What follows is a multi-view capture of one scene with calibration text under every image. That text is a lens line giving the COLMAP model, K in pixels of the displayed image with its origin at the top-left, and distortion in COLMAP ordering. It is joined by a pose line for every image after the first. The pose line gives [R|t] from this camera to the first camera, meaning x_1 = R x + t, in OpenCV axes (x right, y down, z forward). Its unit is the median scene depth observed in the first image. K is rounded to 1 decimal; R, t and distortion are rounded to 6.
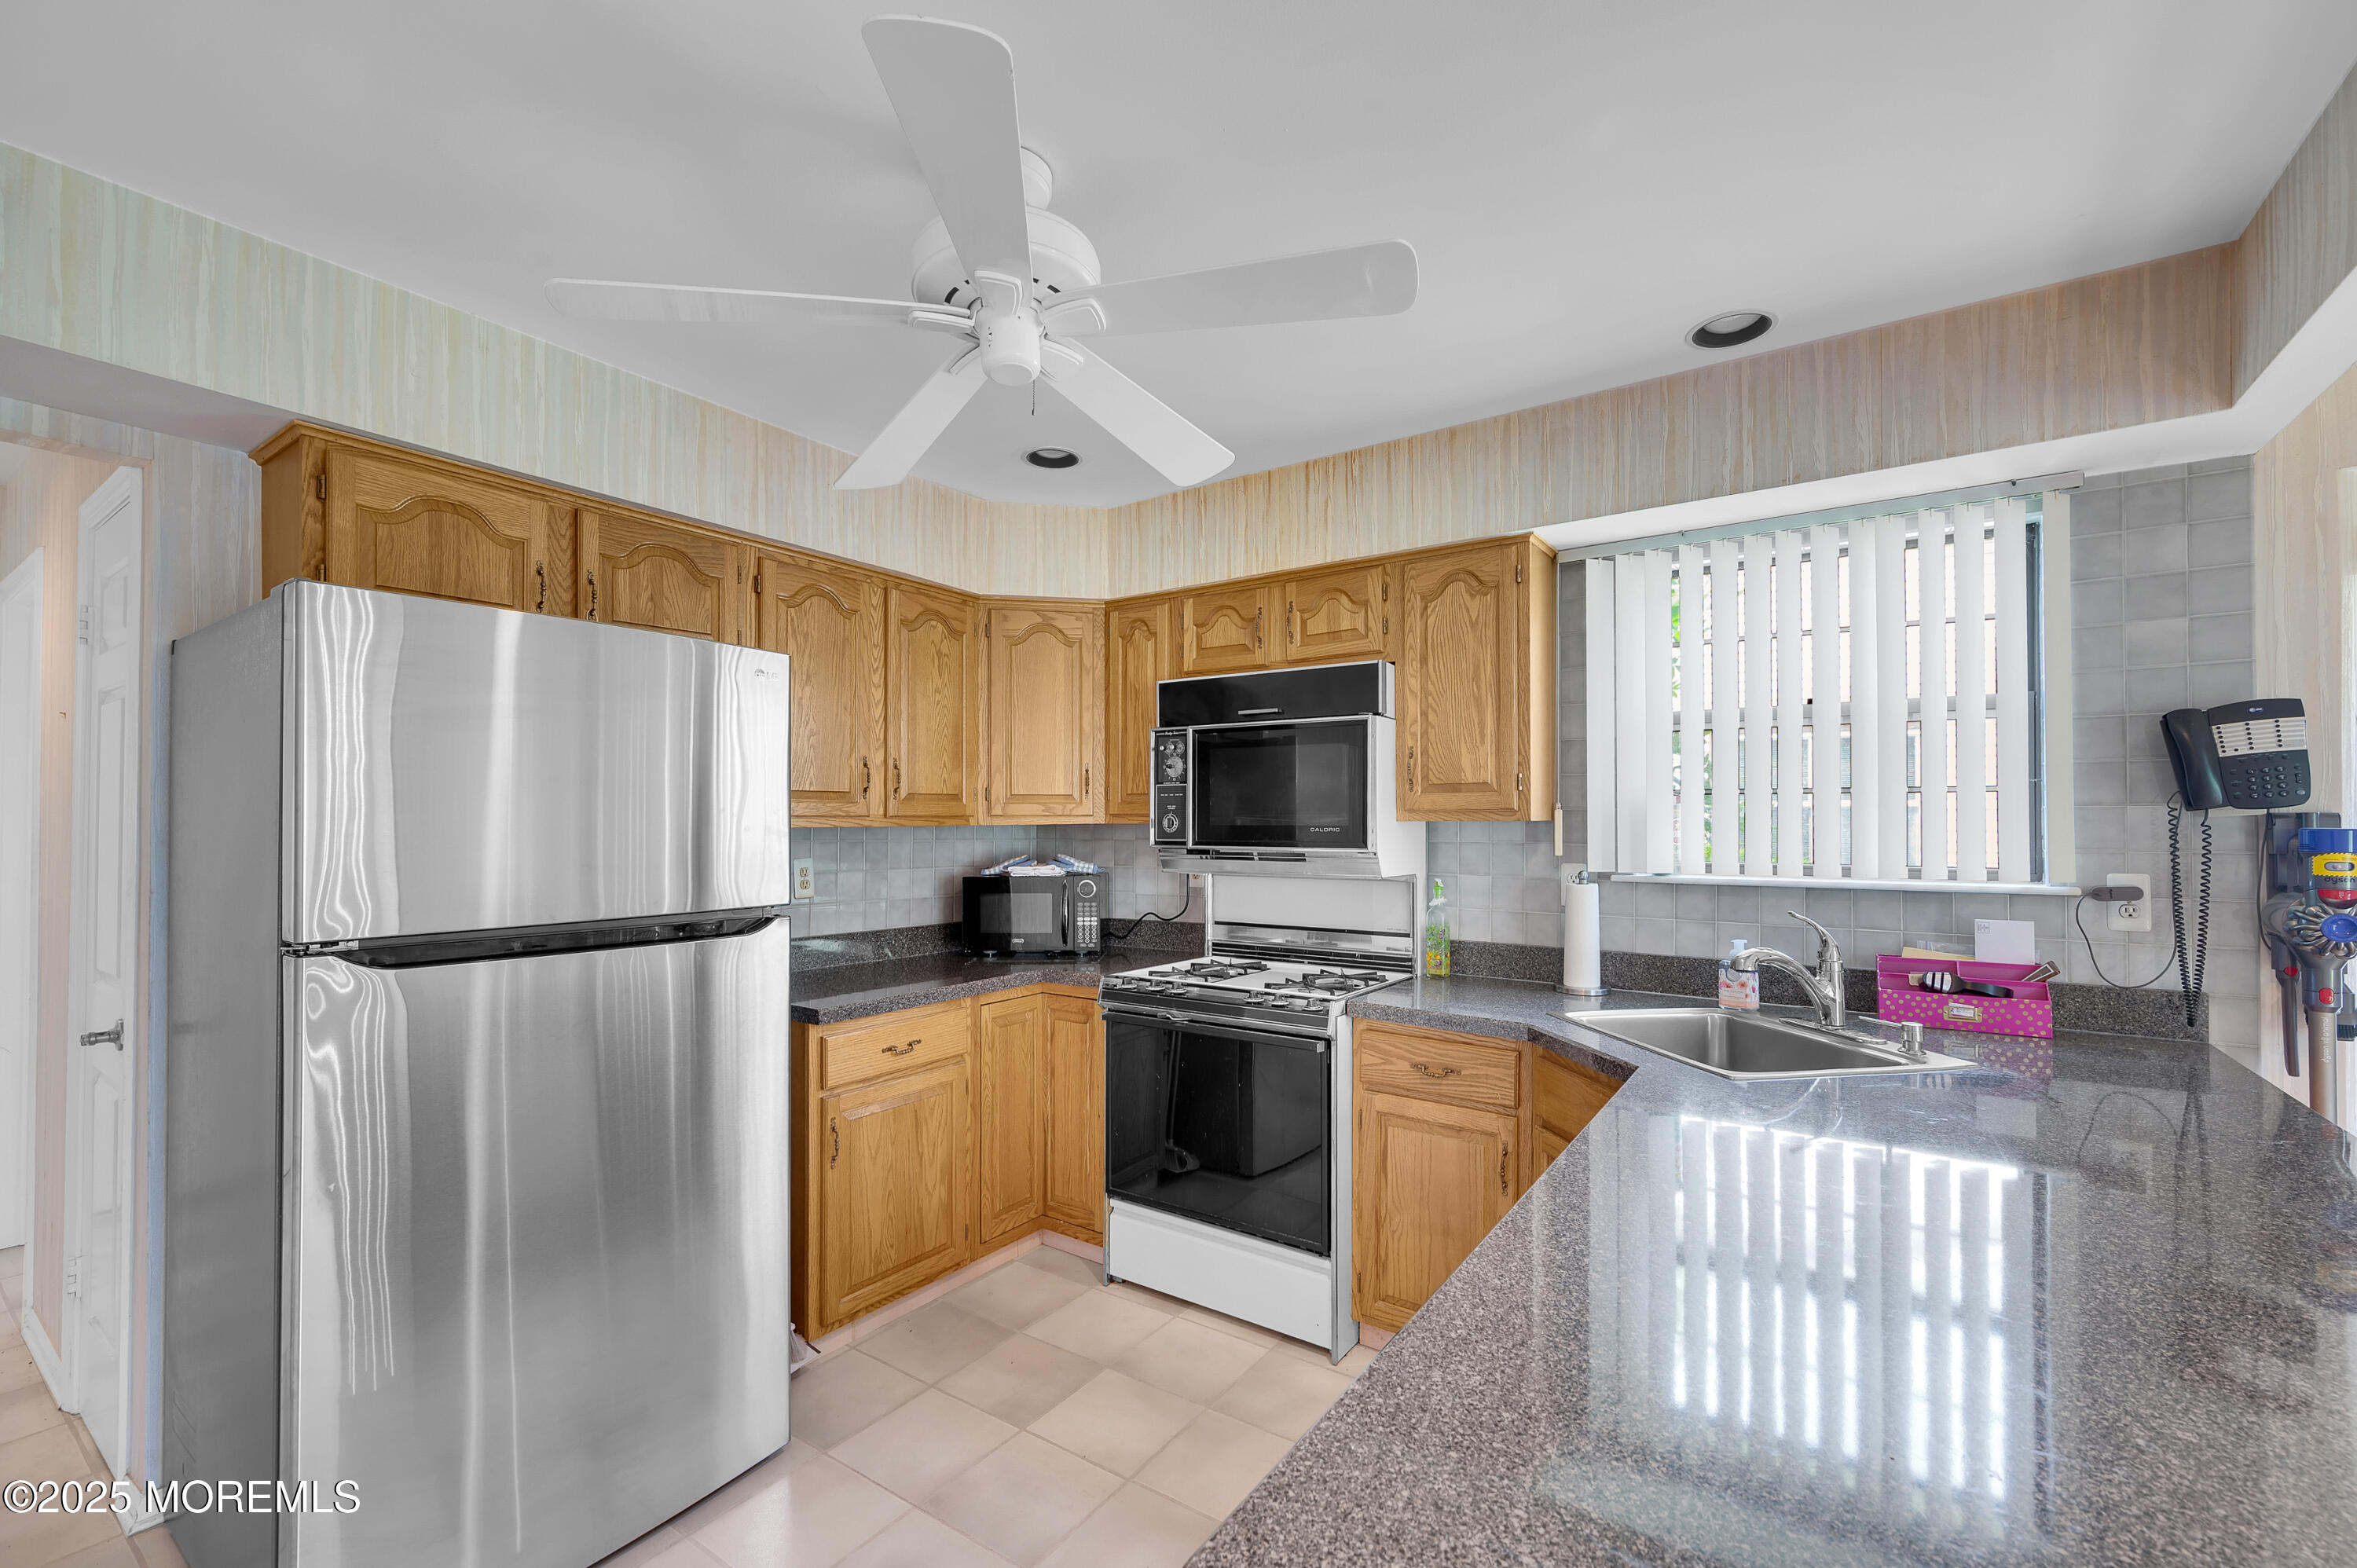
lens RADIAL K [[990.9, 0, 1204.8], [0, 990.9, 818.9], [0, 0, 1]] dist [-0.001260, -0.000502]
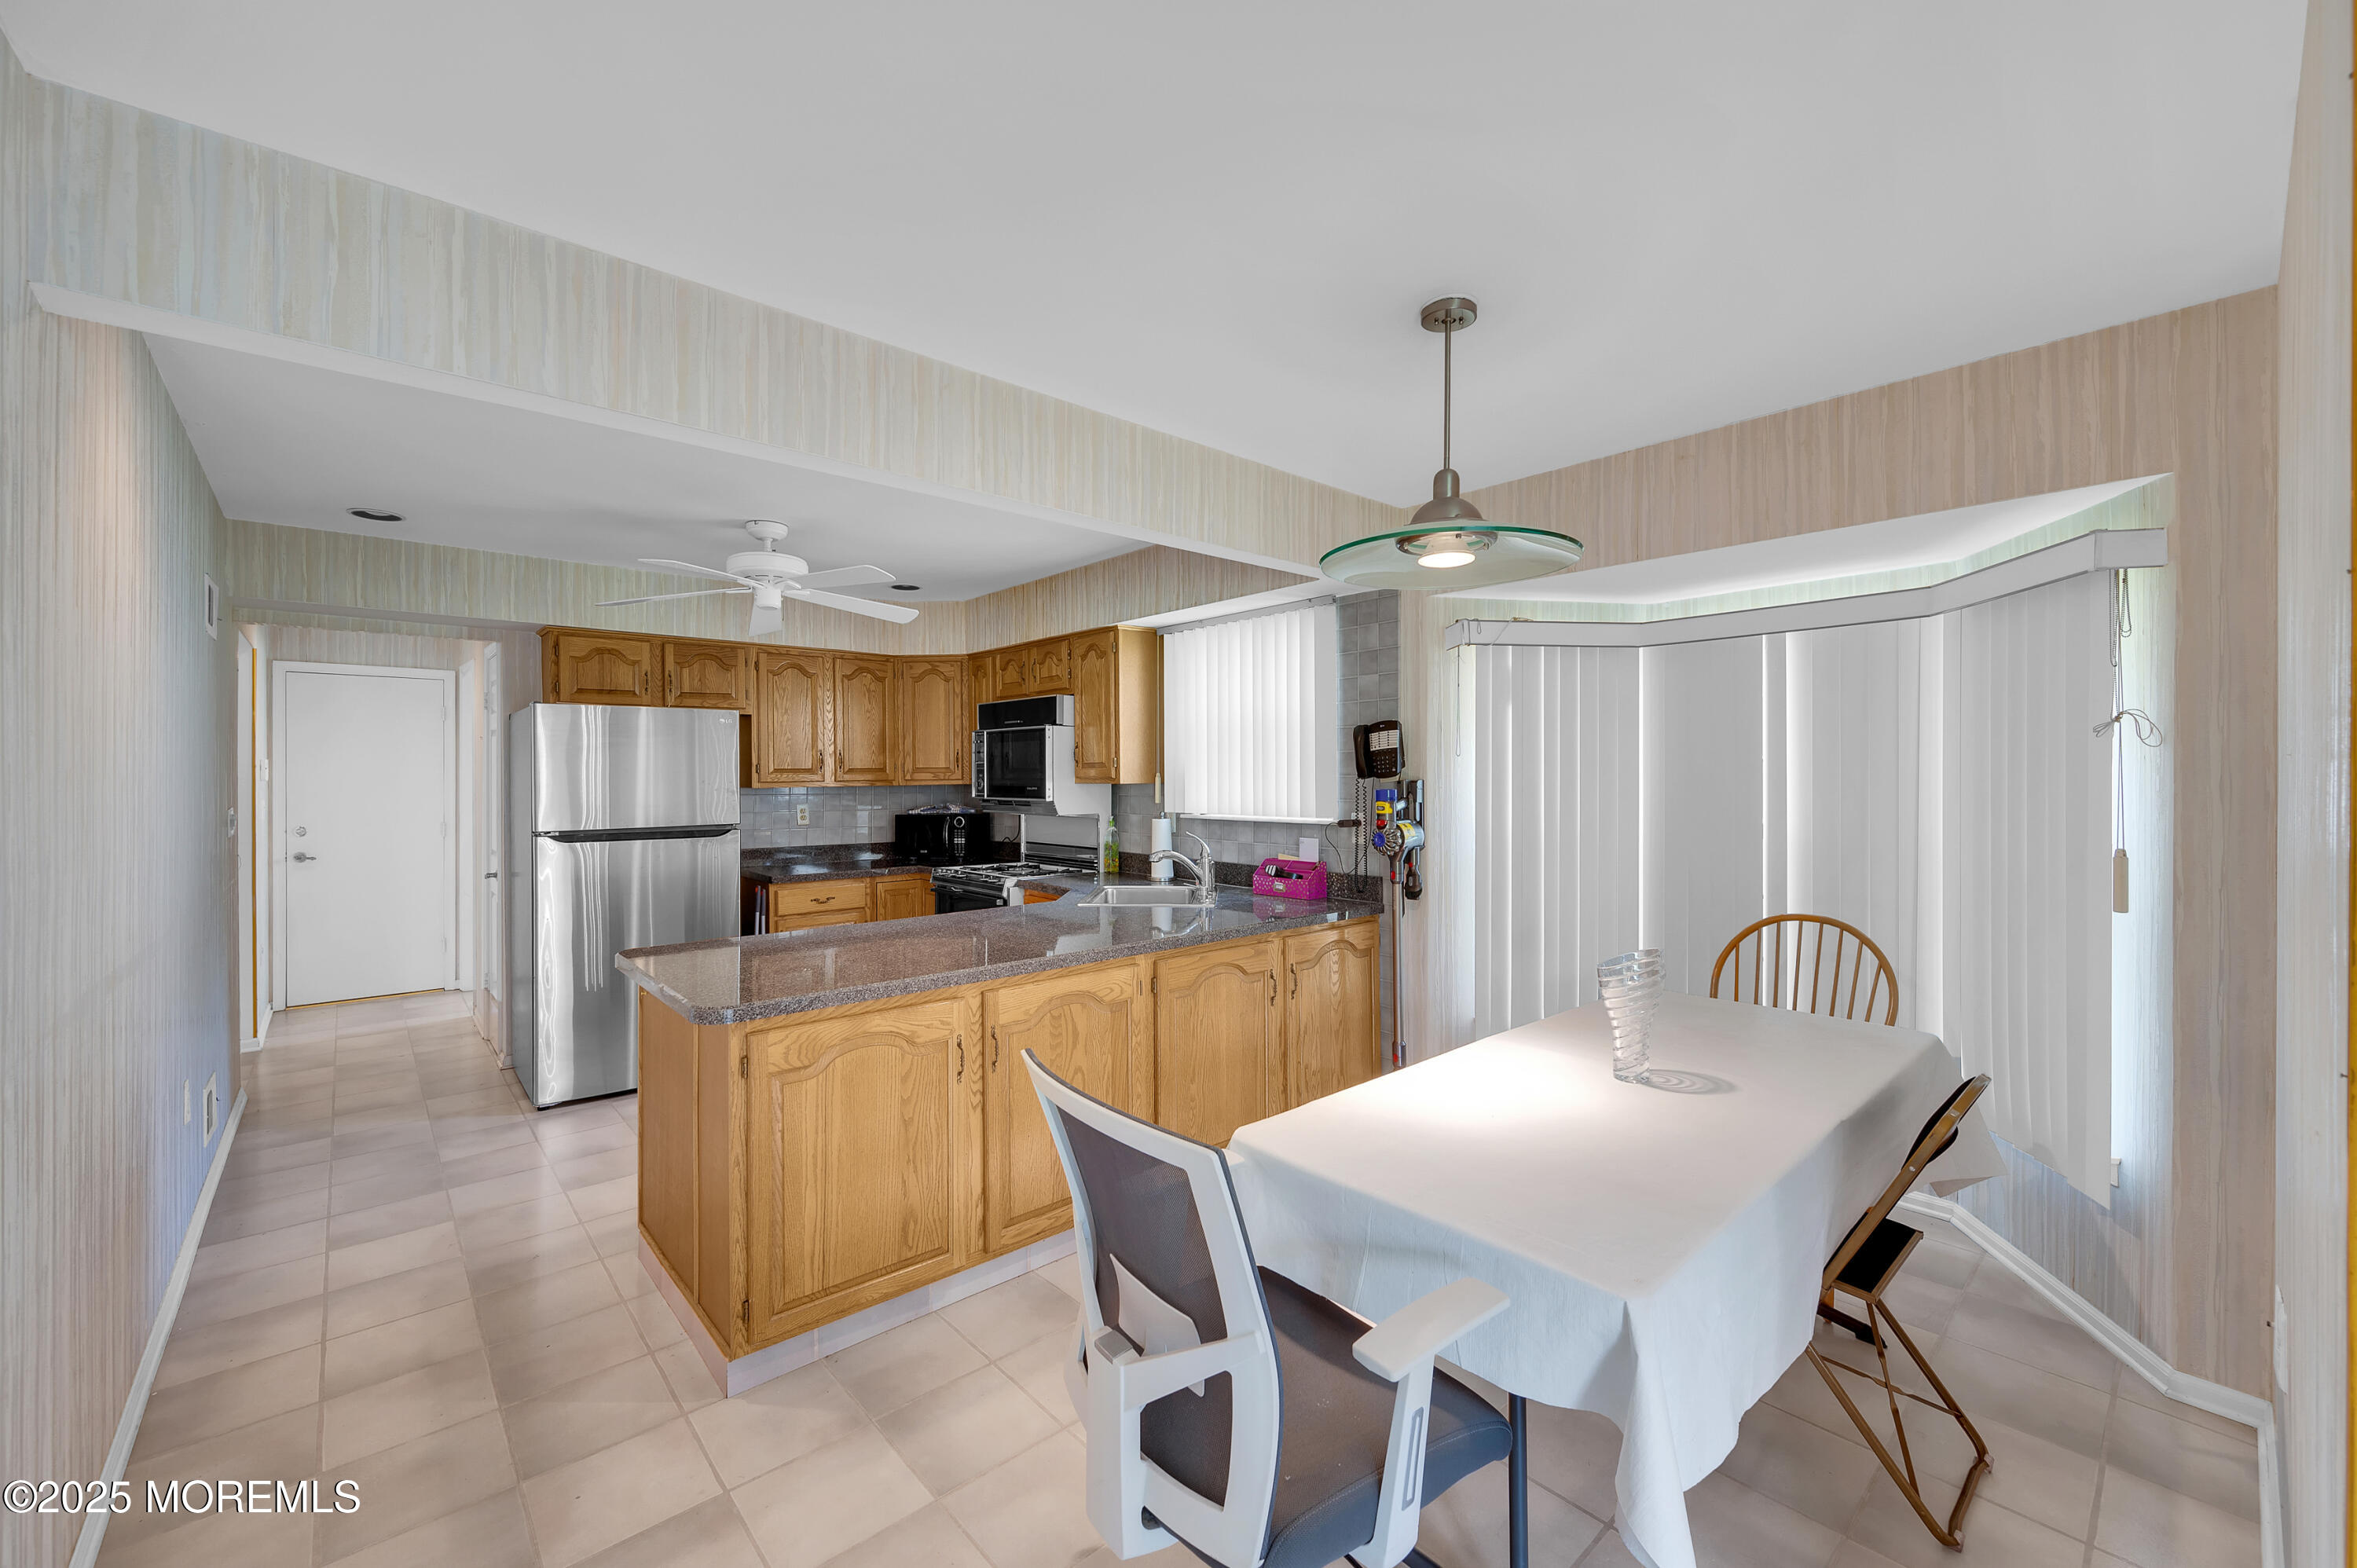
lens RADIAL K [[946.3, 0, 1178.5], [0, 946.3, 784.0], [0, 0, 1]] dist [-0.001828, -0.000362]
pose [[0.968866, -0.002737, -0.247569, 0.832671], [0.006309, 0.999887, 0.013636, -0.019225], [0.247504, -0.014774, 0.968774, -0.630782]]
